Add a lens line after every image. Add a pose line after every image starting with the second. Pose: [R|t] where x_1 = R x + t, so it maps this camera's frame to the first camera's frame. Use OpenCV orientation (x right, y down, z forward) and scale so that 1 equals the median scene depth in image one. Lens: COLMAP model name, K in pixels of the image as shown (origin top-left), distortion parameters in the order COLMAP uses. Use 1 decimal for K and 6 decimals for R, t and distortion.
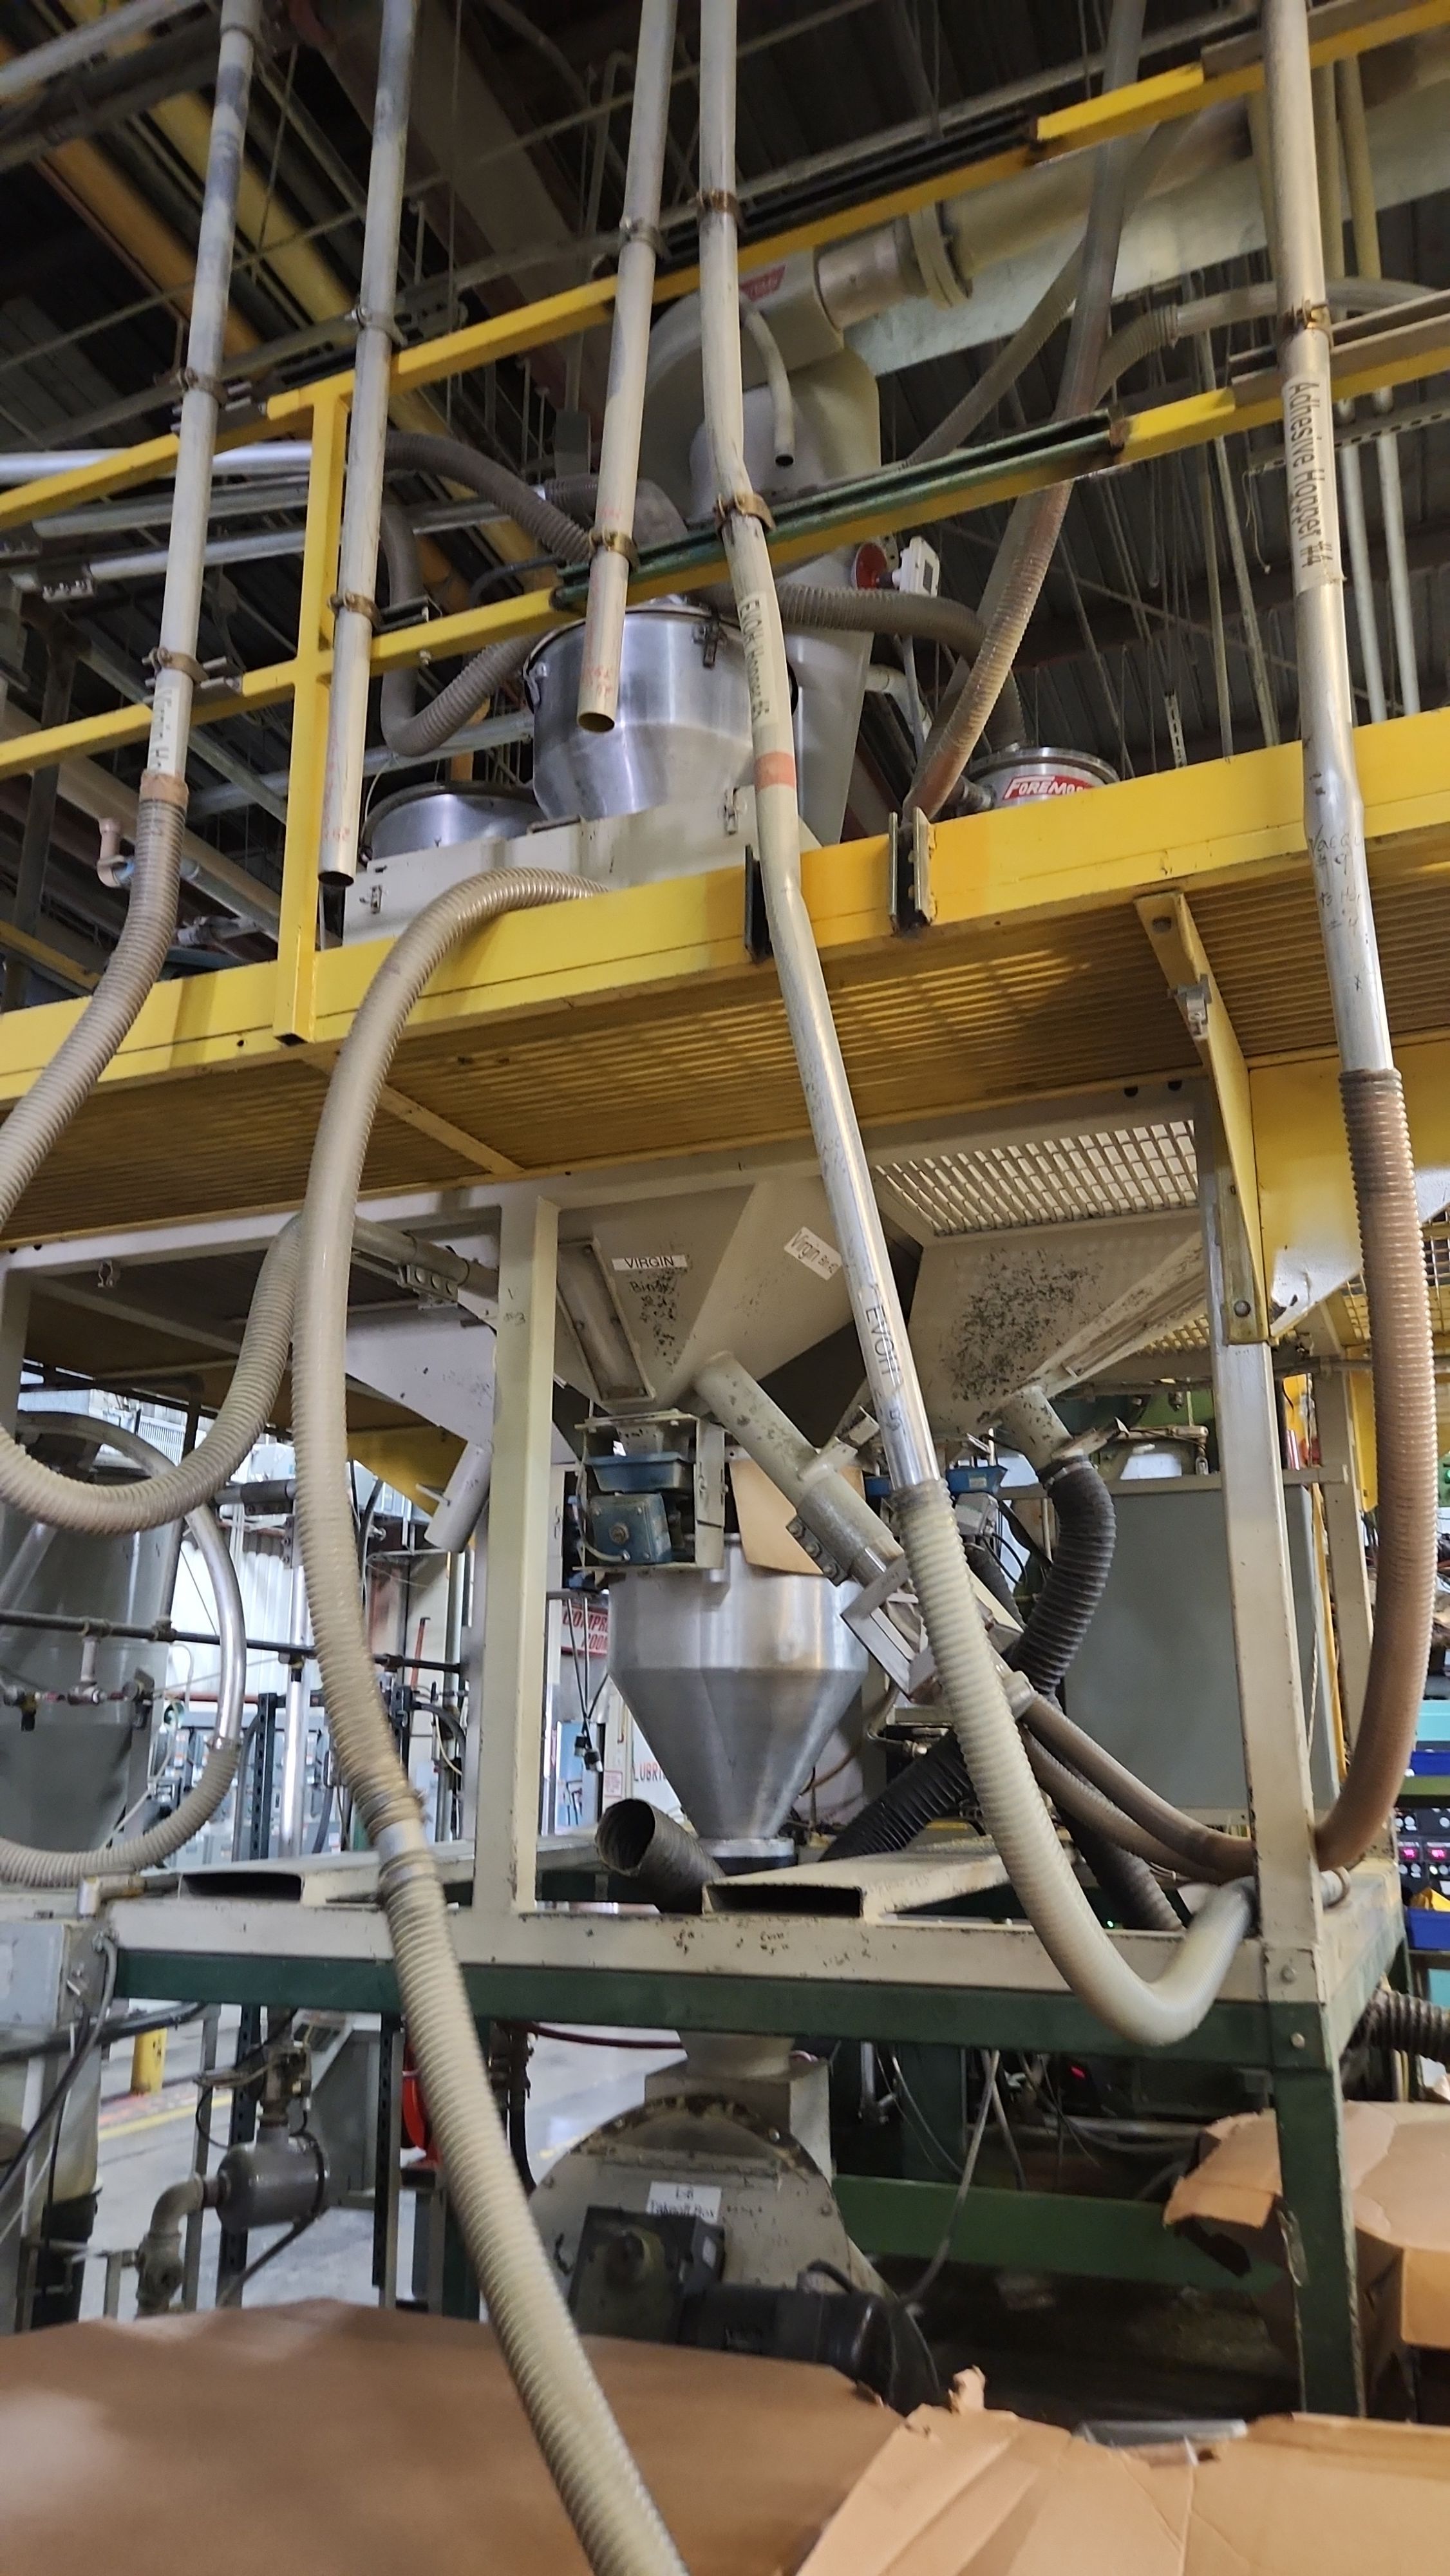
lens RADIAL K [[1712.7, 0, 725.0], [0, 1712.7, 1288.0], [0, 0, 1]] dist [0.095222, -0.108913]
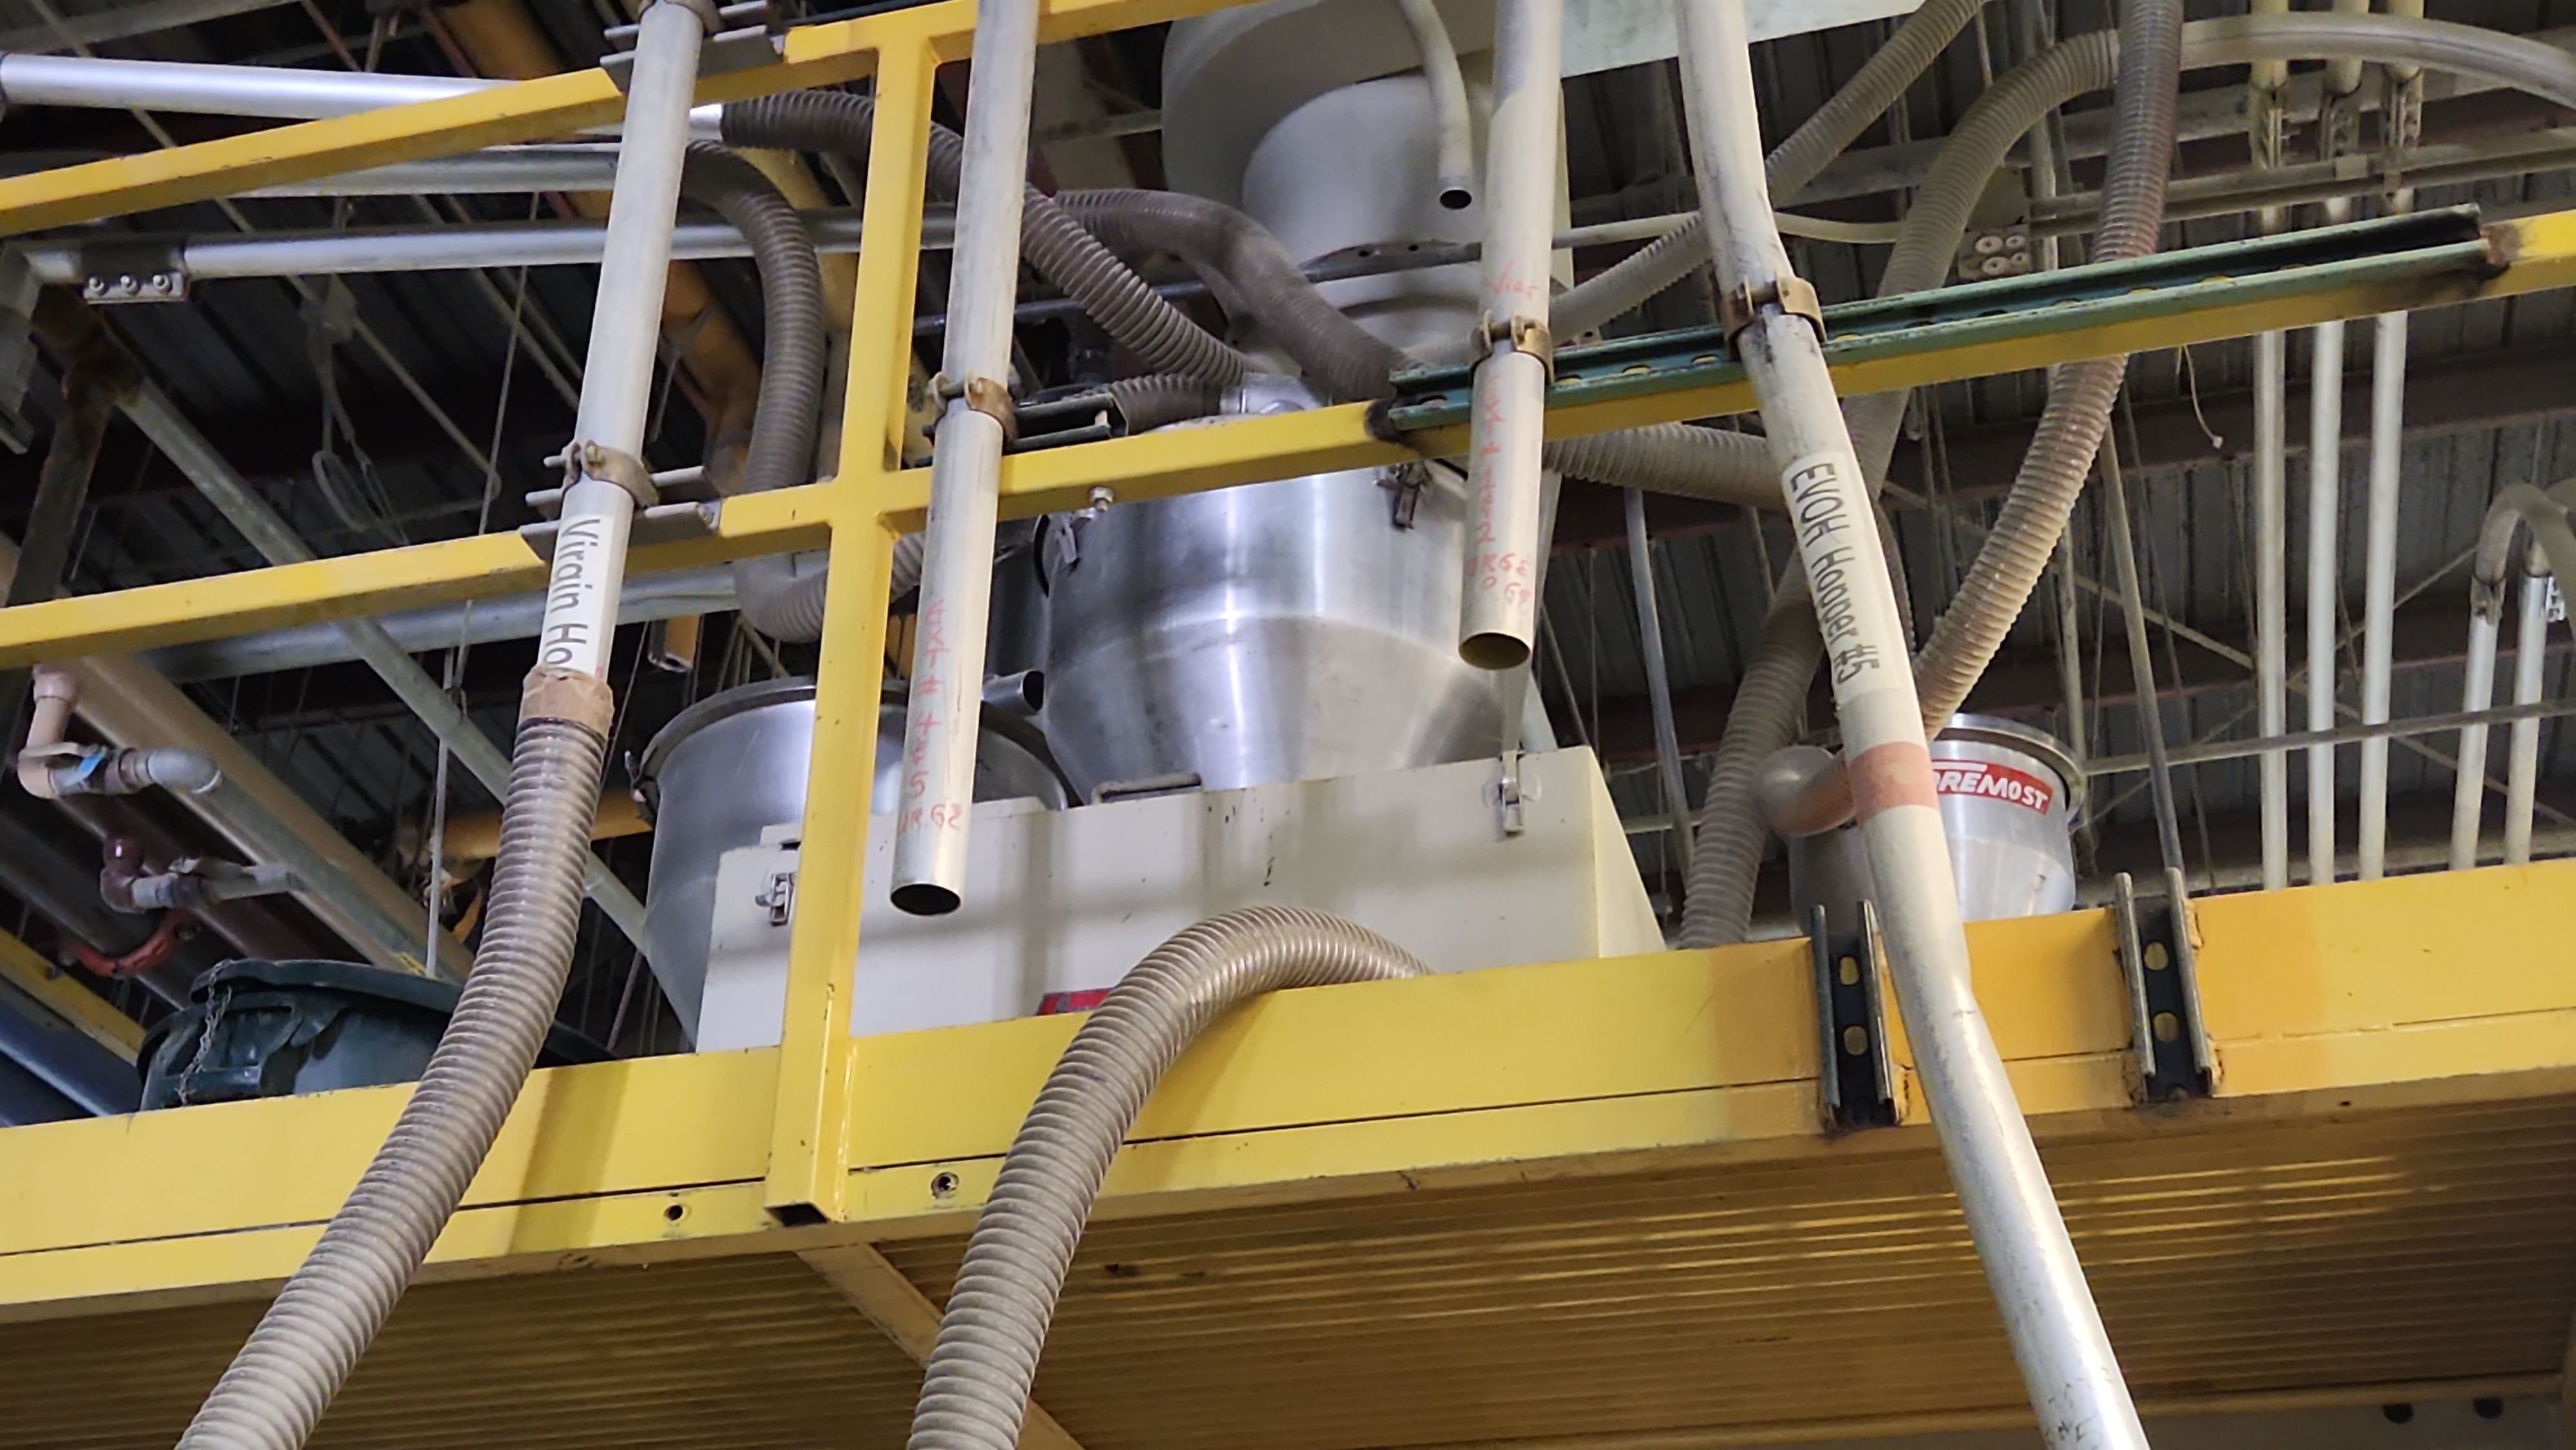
lens RADIAL K [[3098.5, 0, 1288.0], [0, 3098.5, 725.0], [0, 0, 1]] dist [0.074977, 0.007582]
pose [[0.992339, 0.078860, 0.095104, -0.194040], [-0.050854, 0.962272, -0.267294, -0.046163], [-0.112594, 0.260410, 0.958910, 0.102723]]
